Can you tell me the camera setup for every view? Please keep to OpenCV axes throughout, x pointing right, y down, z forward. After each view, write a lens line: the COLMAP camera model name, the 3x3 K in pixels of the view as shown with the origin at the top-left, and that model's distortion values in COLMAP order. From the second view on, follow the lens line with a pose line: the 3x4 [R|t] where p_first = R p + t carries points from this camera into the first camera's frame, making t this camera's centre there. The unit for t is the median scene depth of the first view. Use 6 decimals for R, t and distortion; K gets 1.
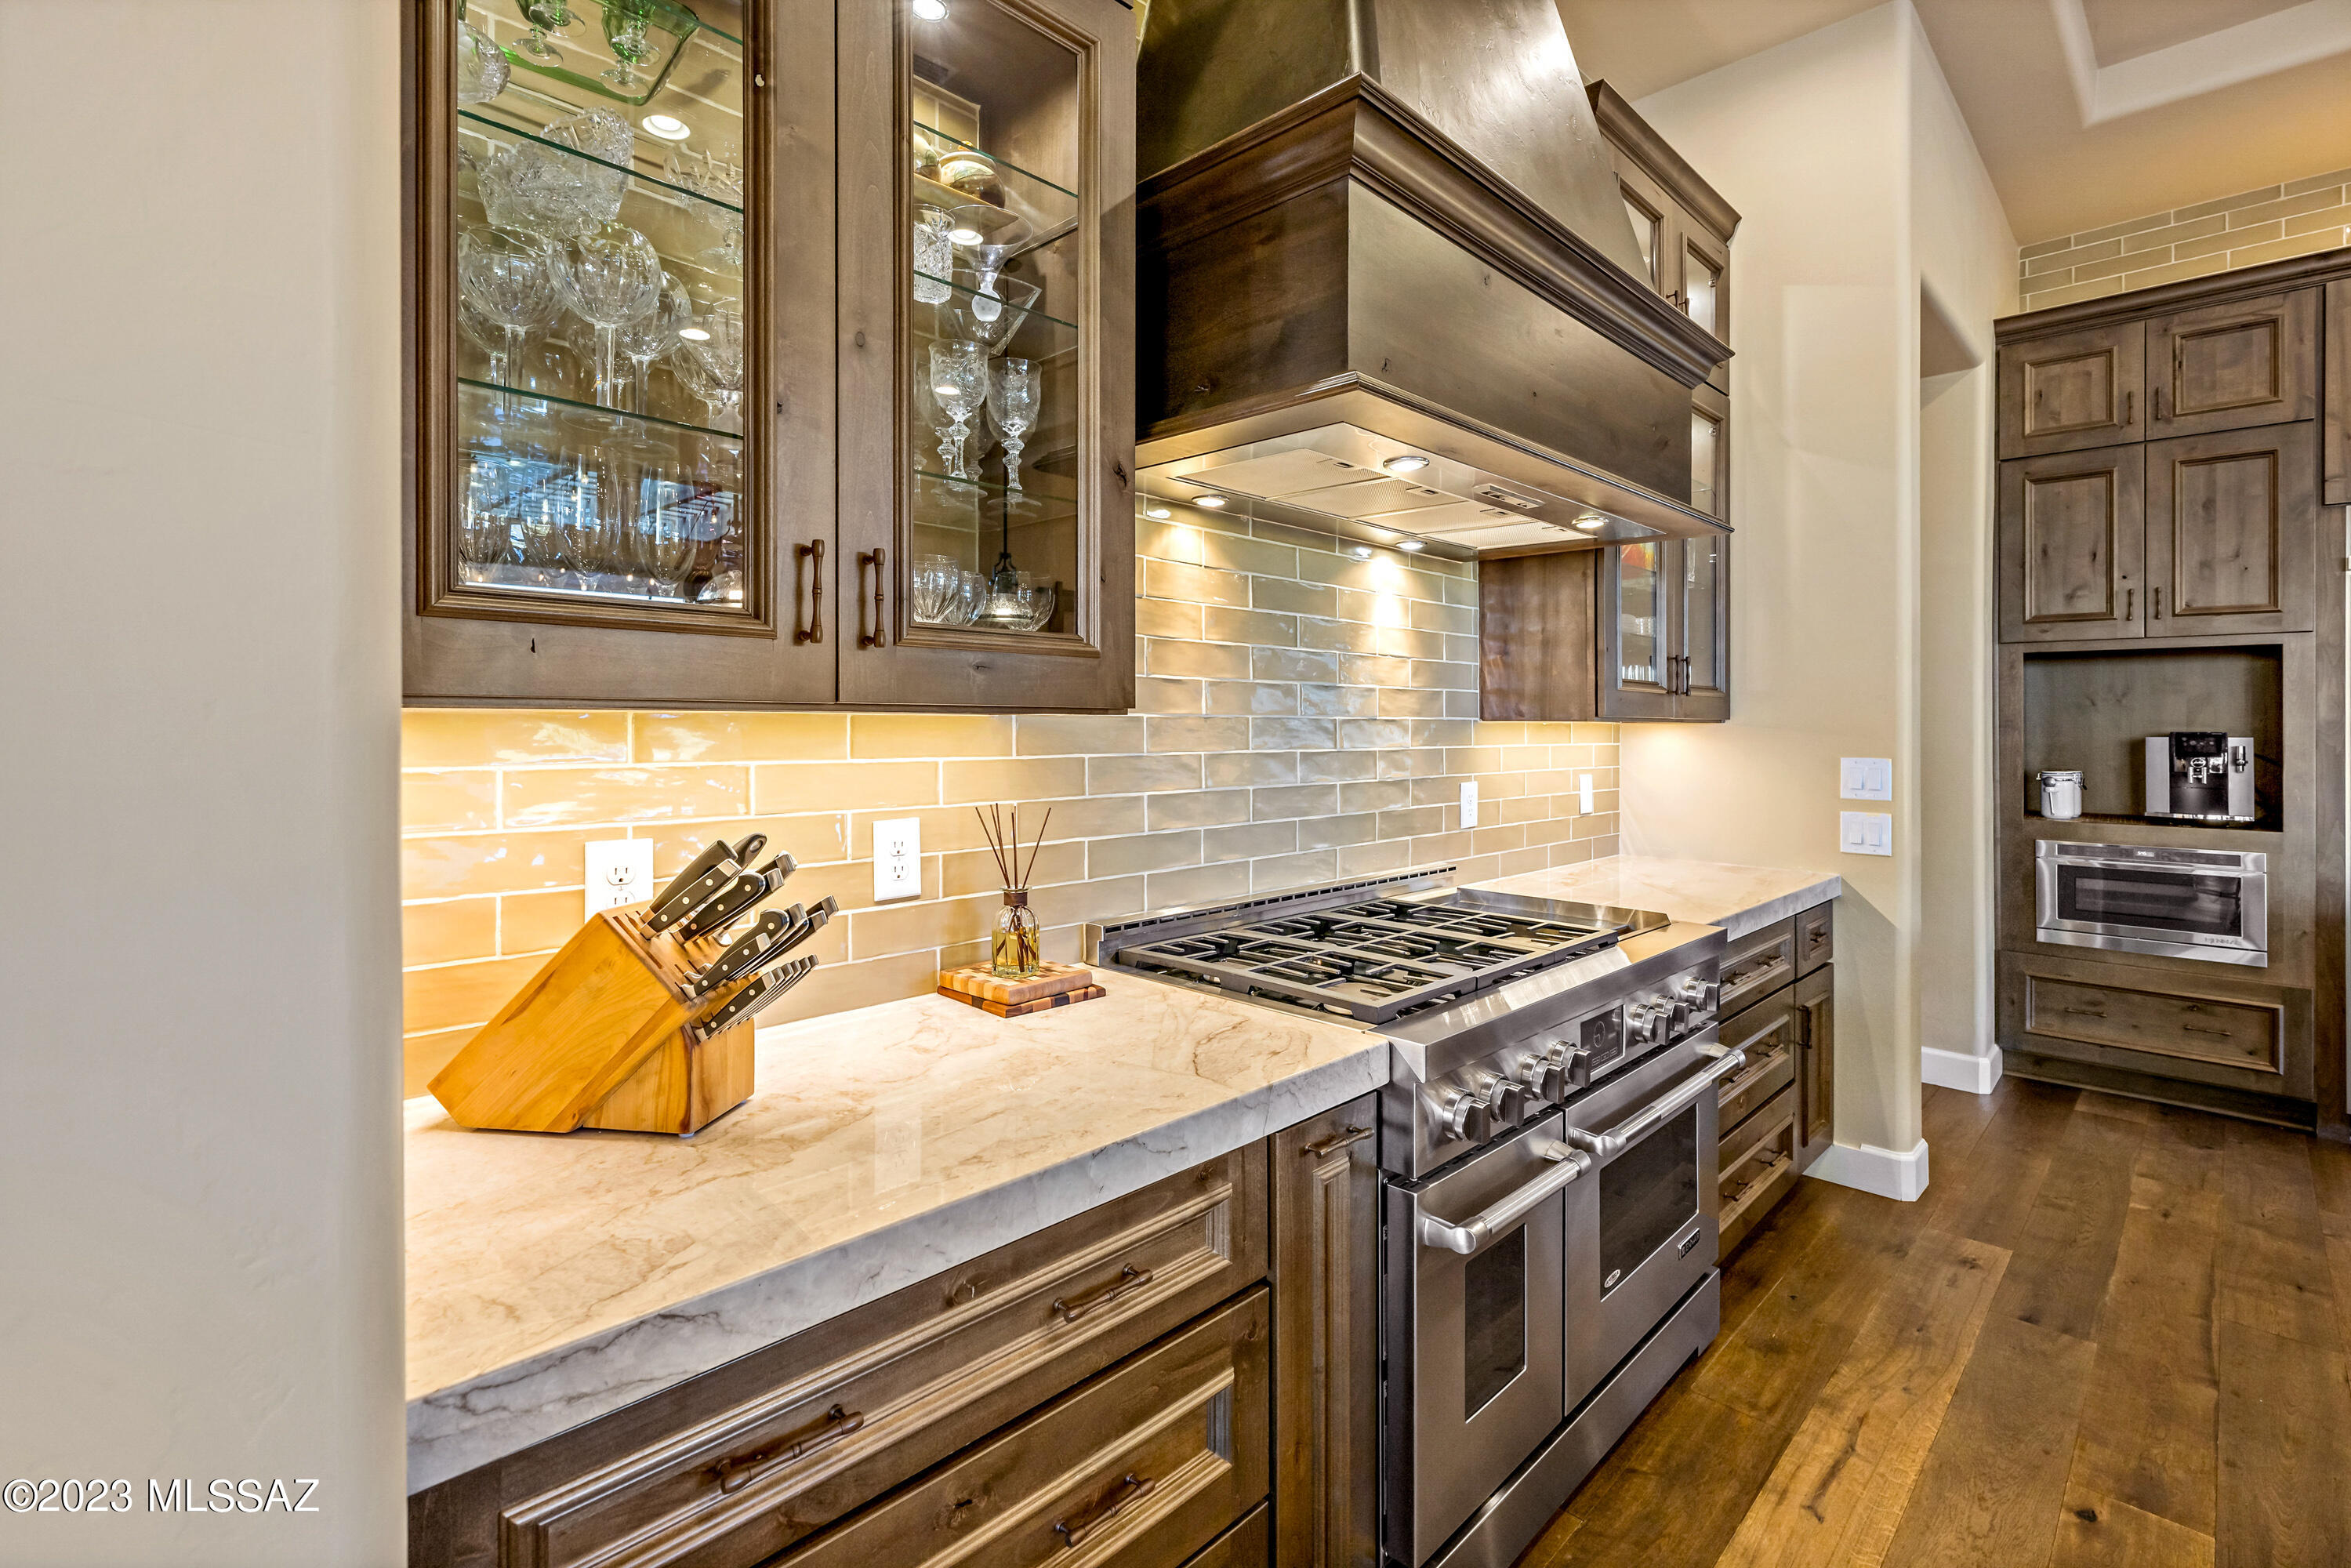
lens RADIAL K [[1073.8, 0, 1214.3], [0, 1073.8, 717.6], [0, 0, 1]] dist [0.002320, 0.001012]
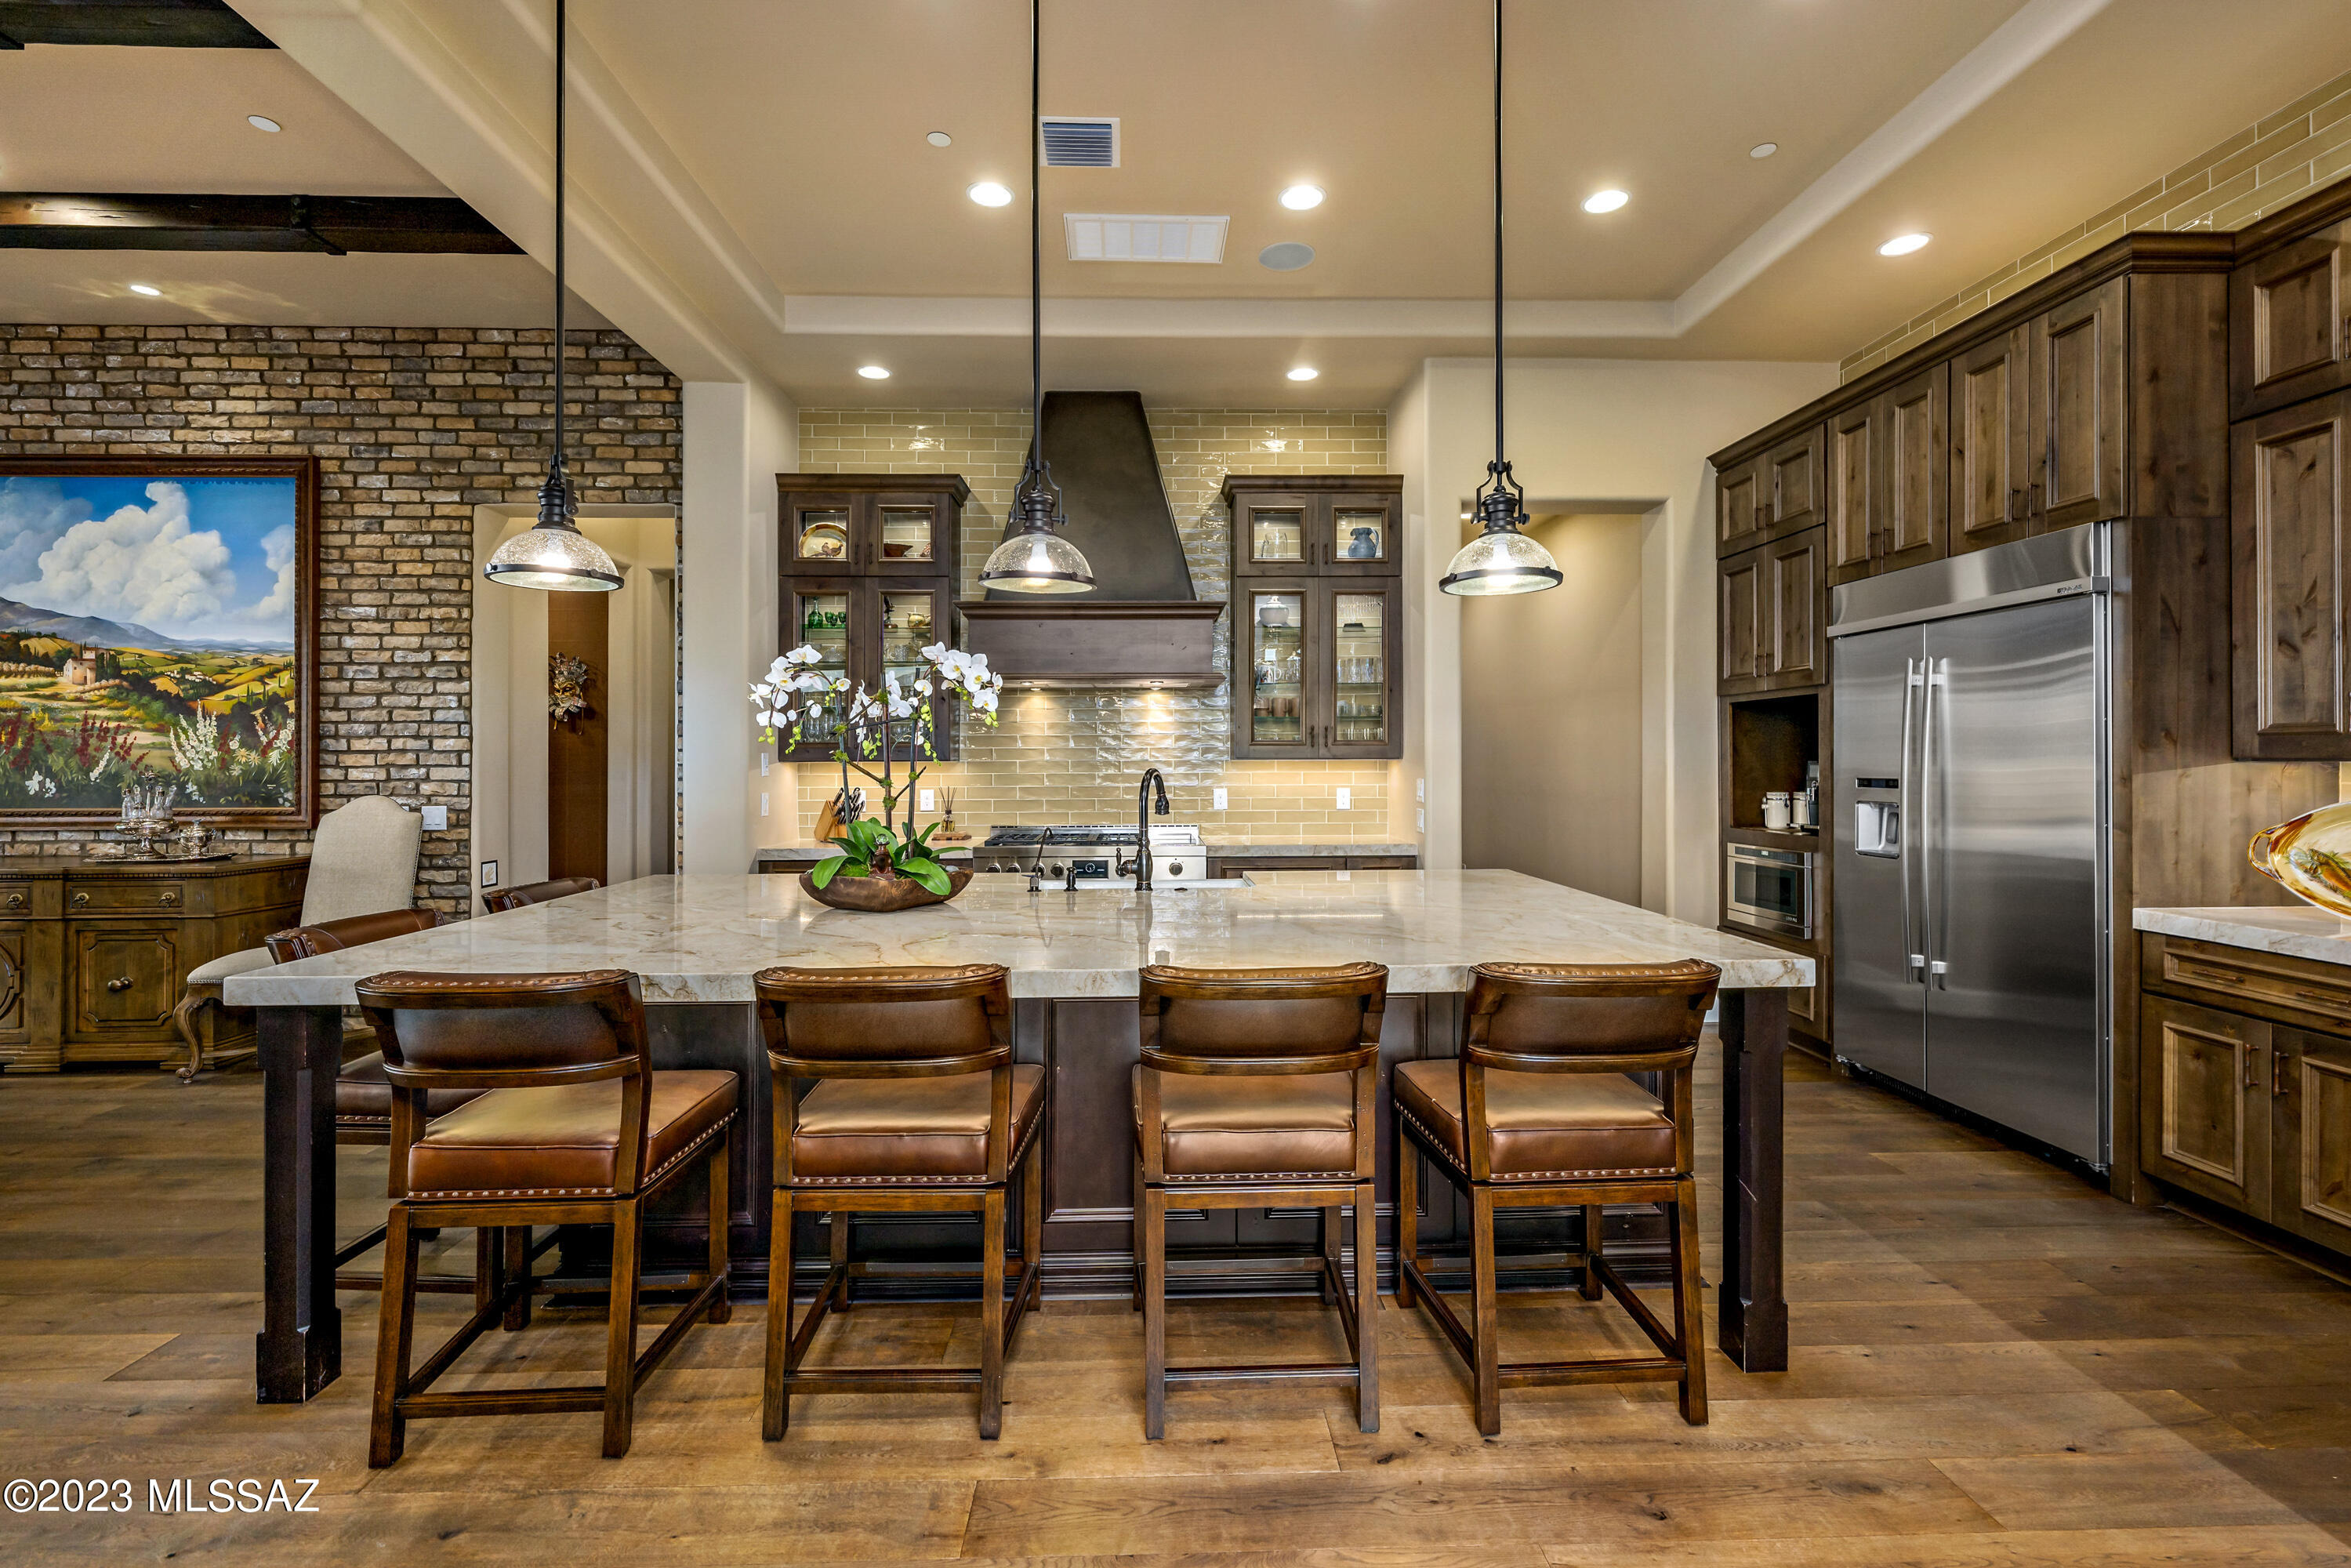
lens RADIAL K [[1040.5, 0, 1184.3], [0, 1040.5, 750.6], [0, 0, 1]] dist [0.000487, 0.000220]
pose [[0.713778, -0.016573, -0.700176, 2.124570], [0.012587, 0.999862, -0.010835, 0.006274], [0.700259, -0.001080, 0.713888, -0.713762]]
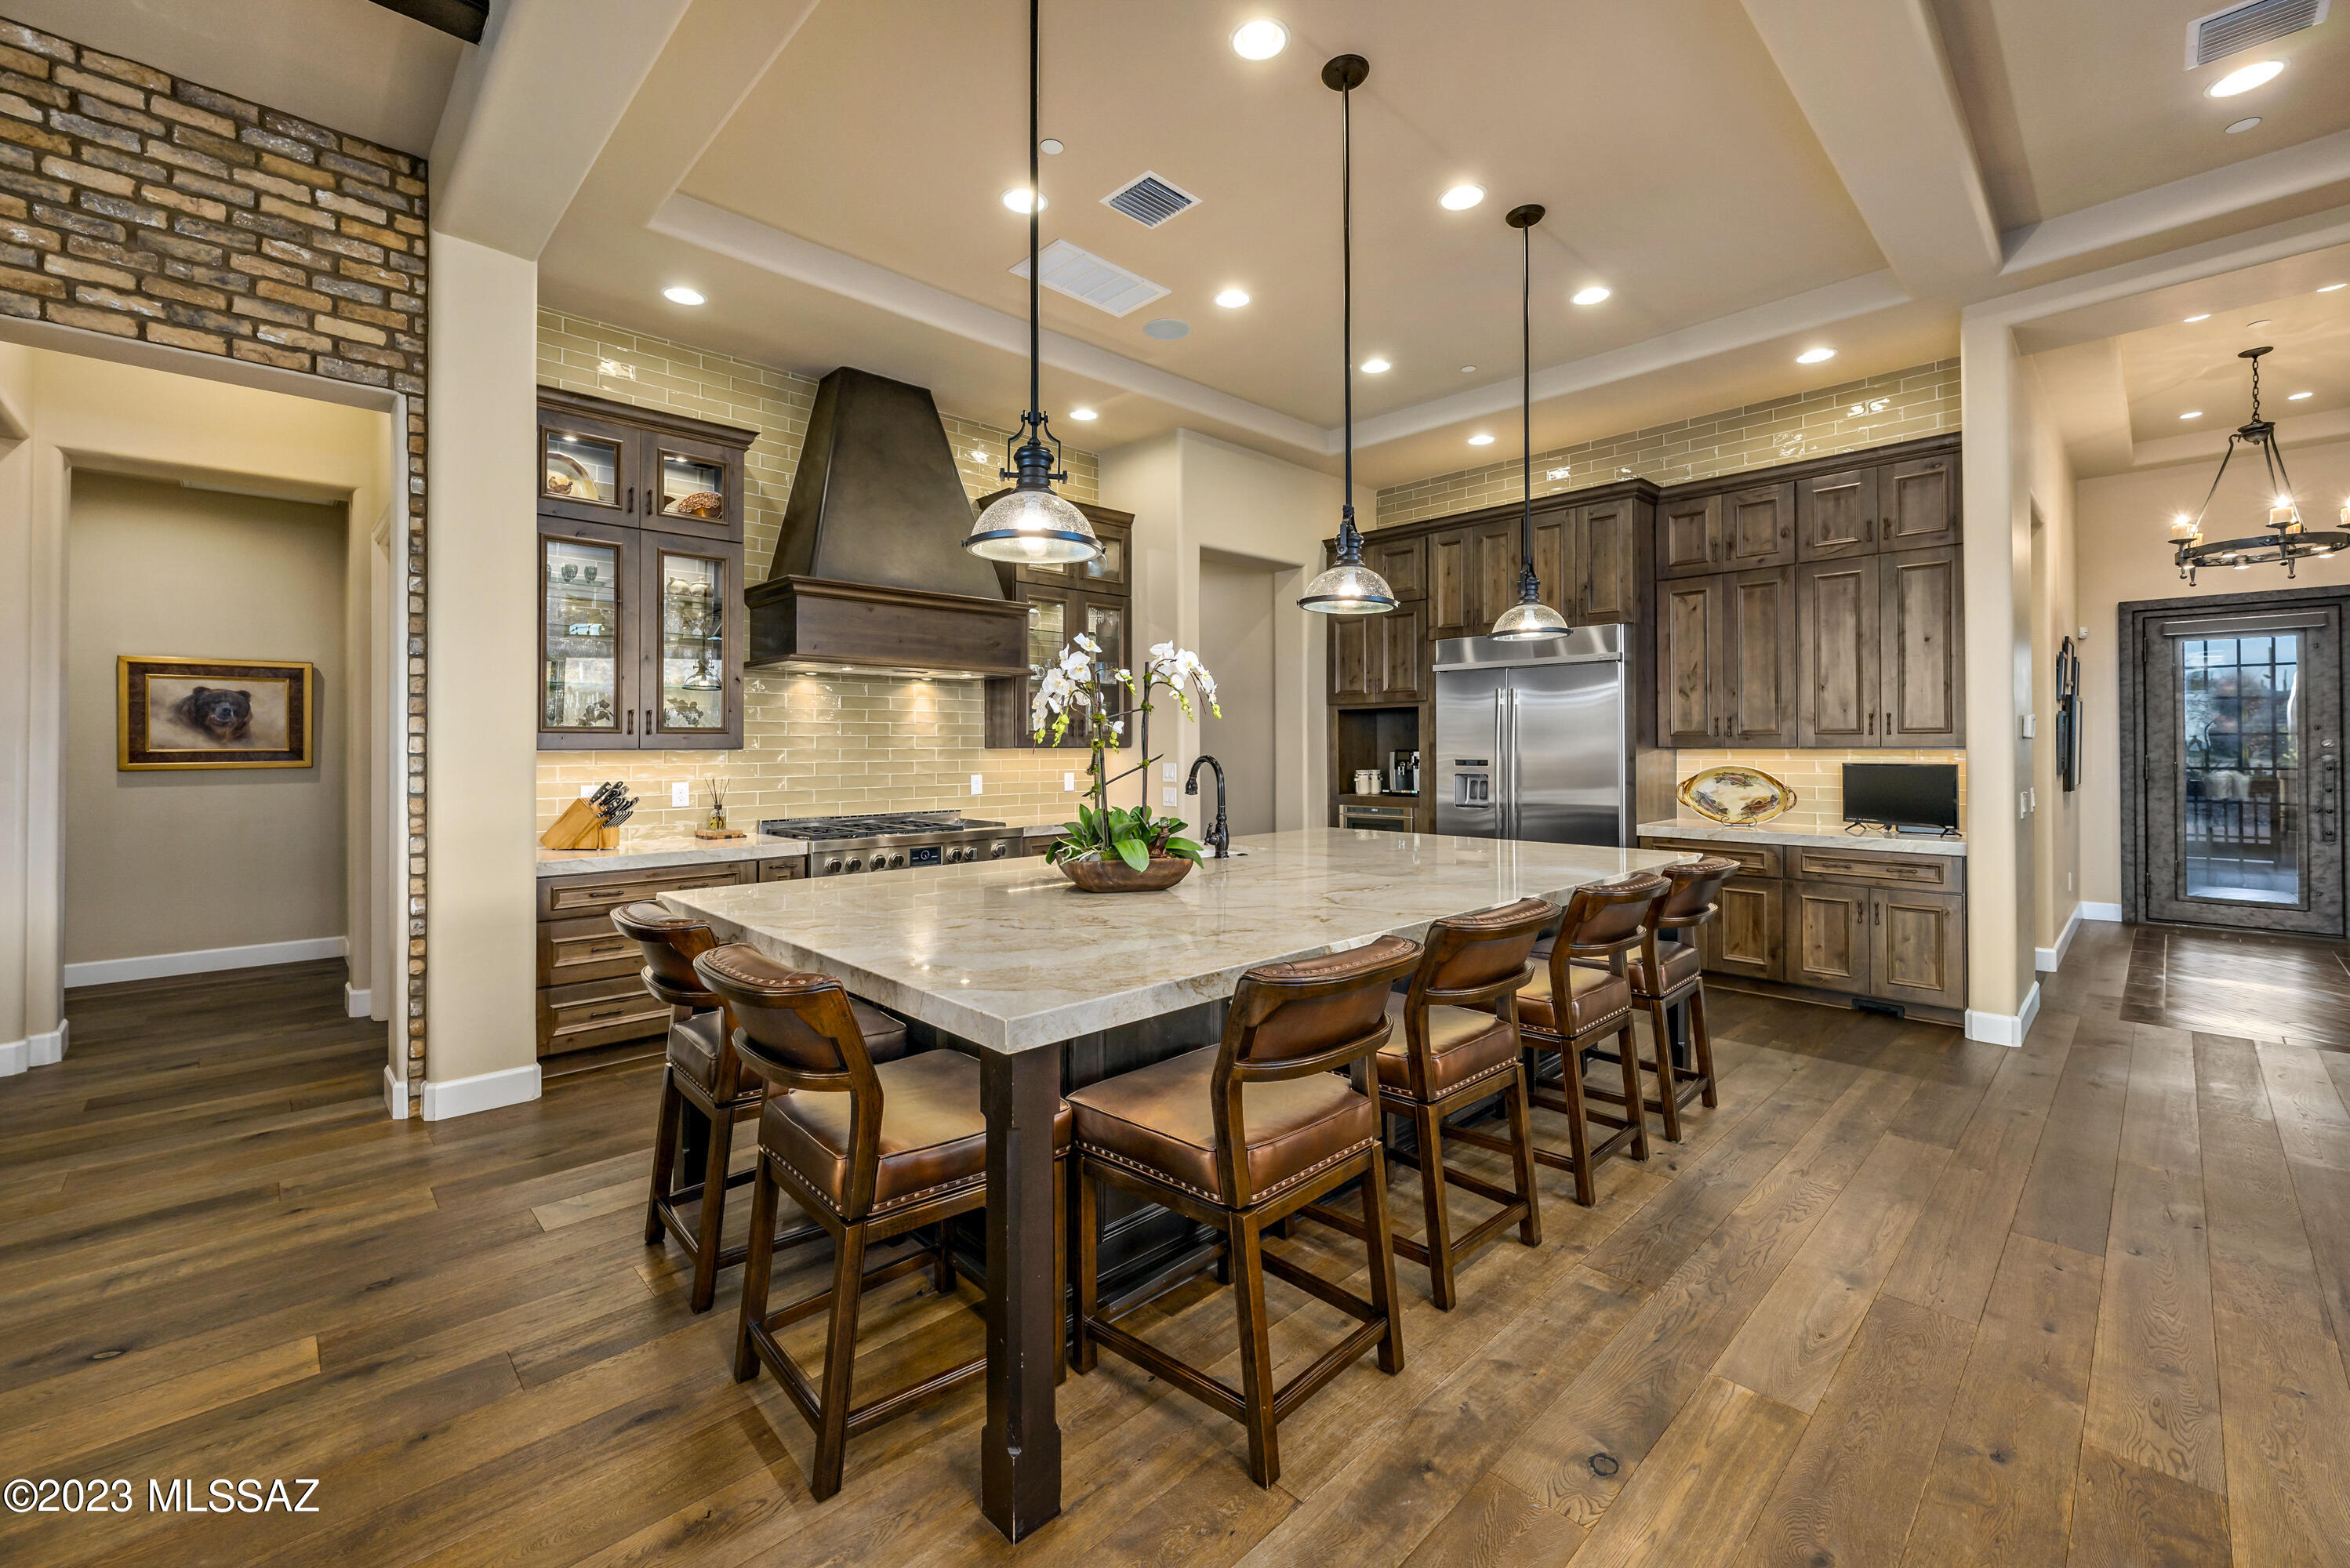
lens RADIAL K [[947.1, 0, 1190.4], [0, 947.1, 731.1], [0, 0, 1]] dist [-0.002668, 0.001017]
pose [[0.999206, -0.011538, -0.038124, 0.996285], [0.011046, 0.999853, -0.013077, -0.004900], [0.038269, 0.012646, 0.999187, -1.328414]]
